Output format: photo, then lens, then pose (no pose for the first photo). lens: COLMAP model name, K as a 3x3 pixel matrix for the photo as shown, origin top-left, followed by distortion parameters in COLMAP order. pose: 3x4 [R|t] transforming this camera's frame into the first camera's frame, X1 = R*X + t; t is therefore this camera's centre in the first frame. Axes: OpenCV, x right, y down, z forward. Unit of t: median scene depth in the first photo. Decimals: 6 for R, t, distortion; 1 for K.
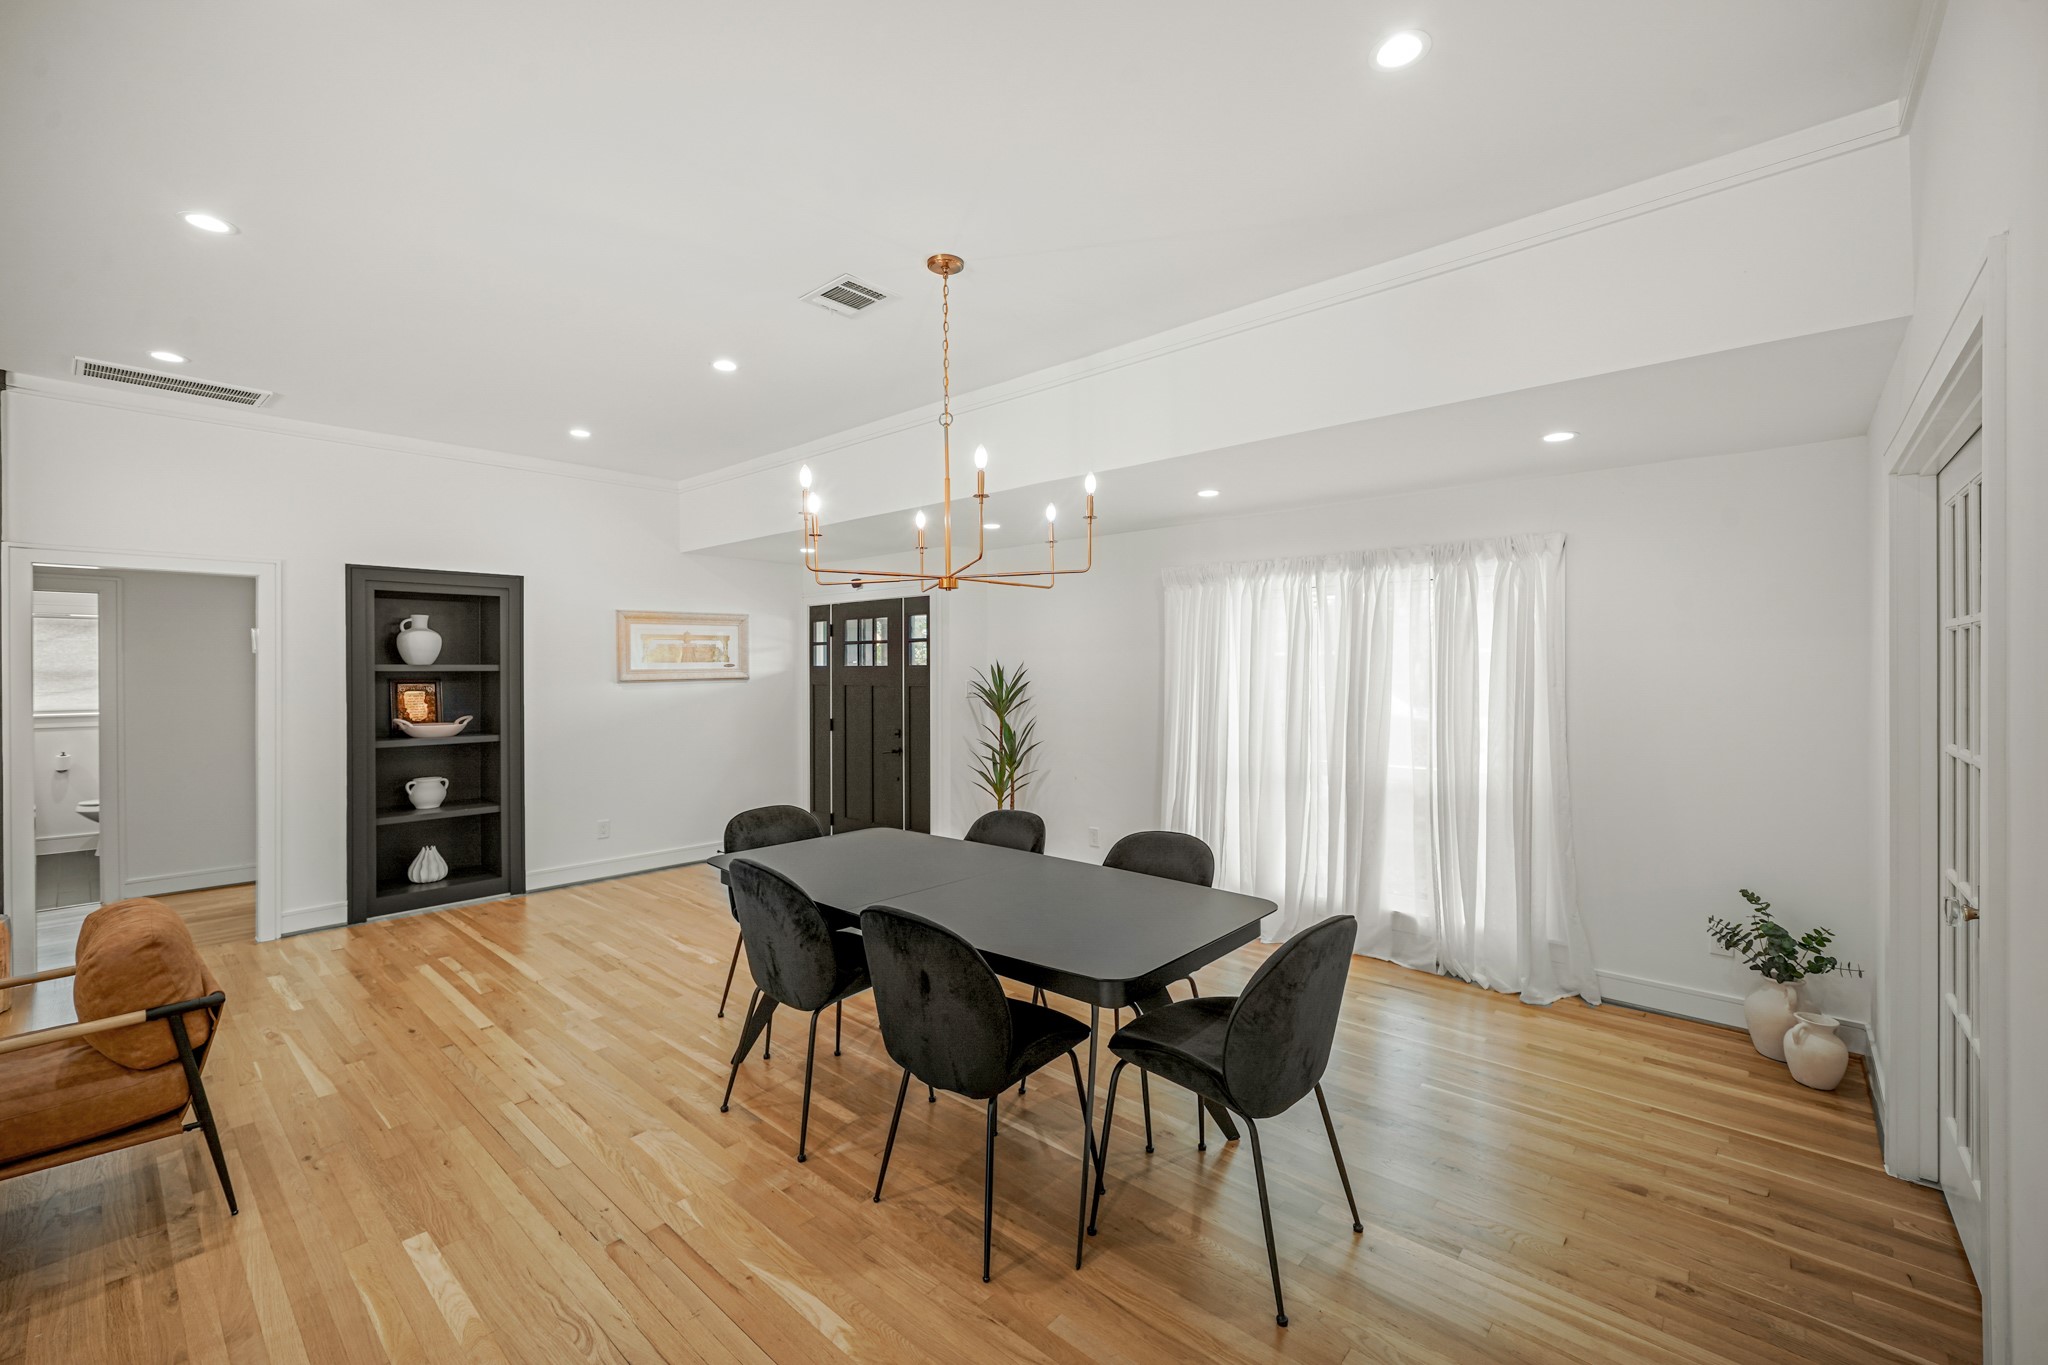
lens RADIAL K [[840.6, 0, 1024.0], [0, 840.6, 682.5], [0, 0, 1]] dist [0.003261, 0.000103]
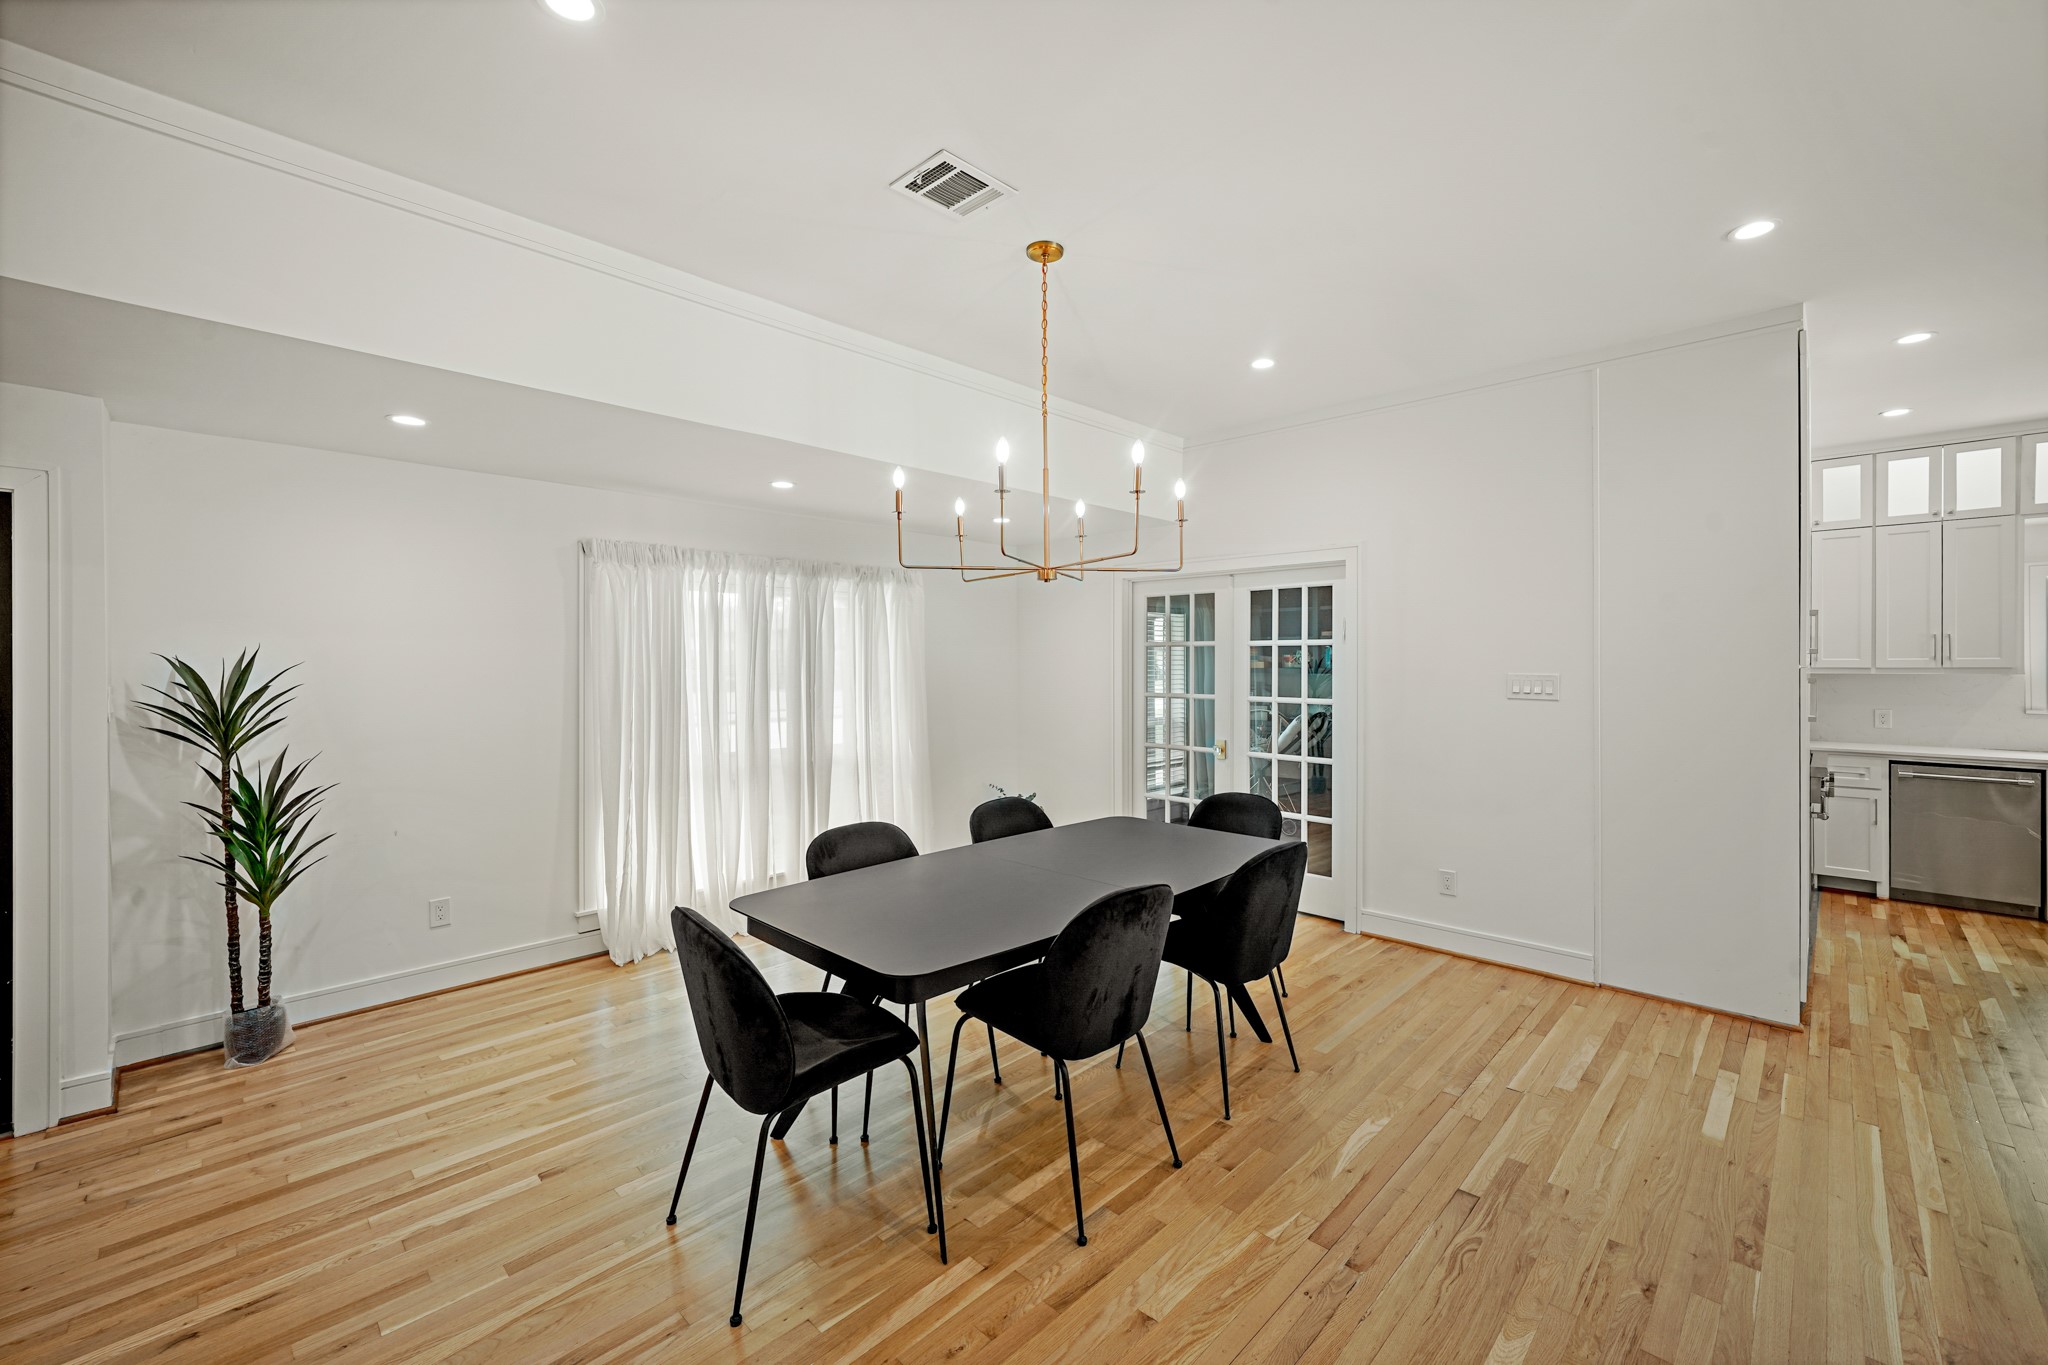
lens RADIAL K [[809.0, 0, 1018.9], [0, 809.0, 666.3], [0, 0, 1]] dist [-0.003571, -0.000094]
pose [[0.067301, -0.003111, 0.997728, -0.768373], [0.020367, 0.999791, 0.001743, -0.008142], [-0.997525, 0.020203, 0.067350, 0.708370]]
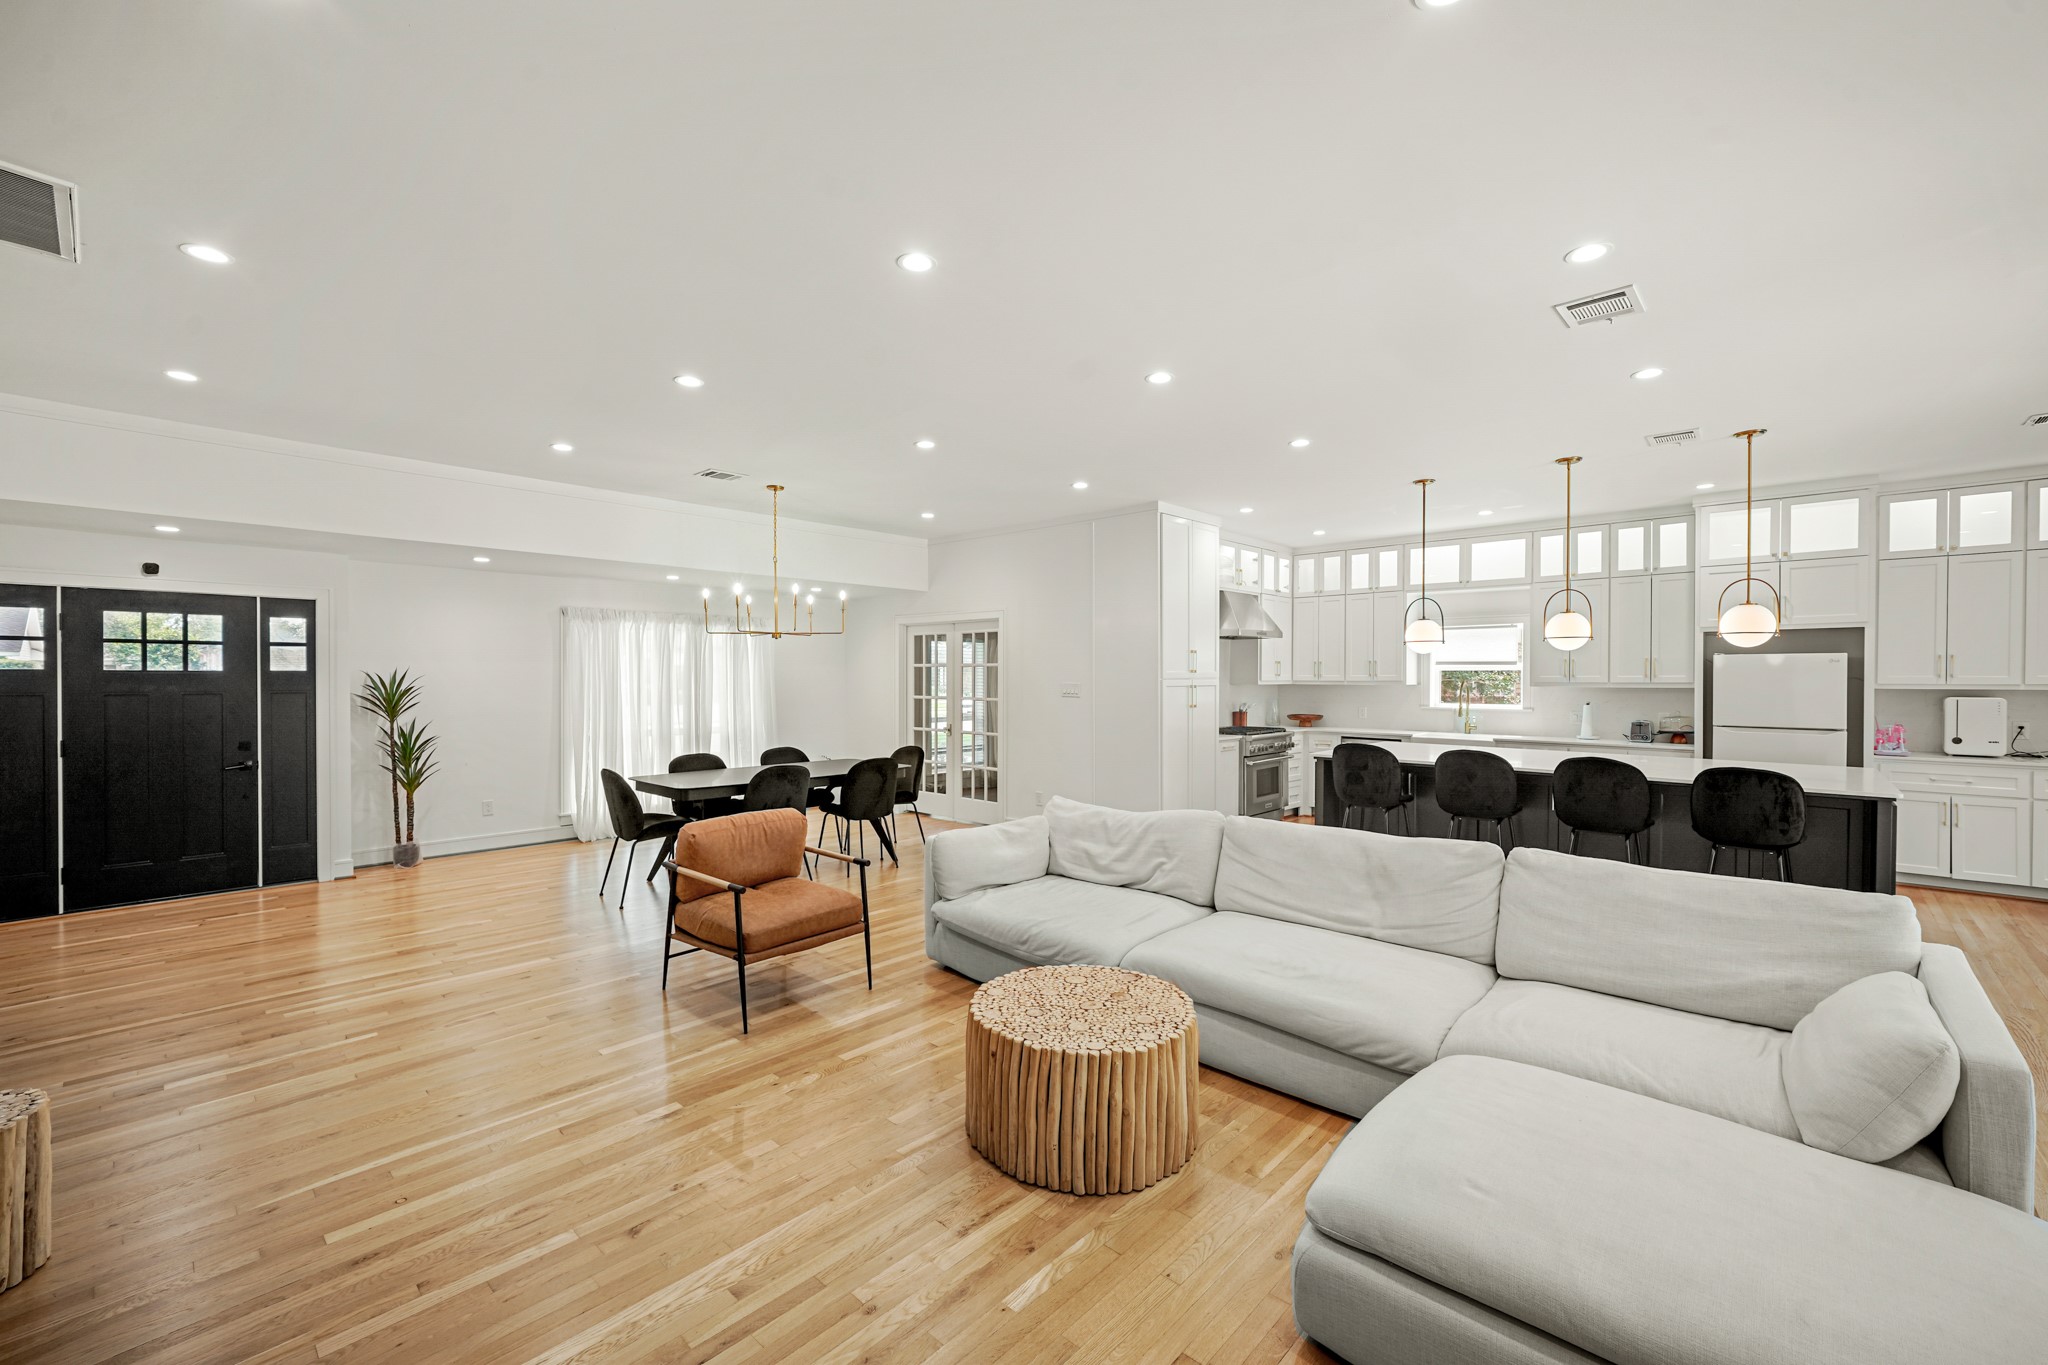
lens RADIAL K [[796.7, 0, 986.3], [0, 796.7, 688.3], [0, 0, 1]] dist [-0.027985, -0.000102]
pose [[0.061121, -0.004963, 0.998118, -1.530823], [0.018878, 0.999815, 0.003816, 0.018786], [-0.997952, 0.018609, 0.061204, 0.249986]]
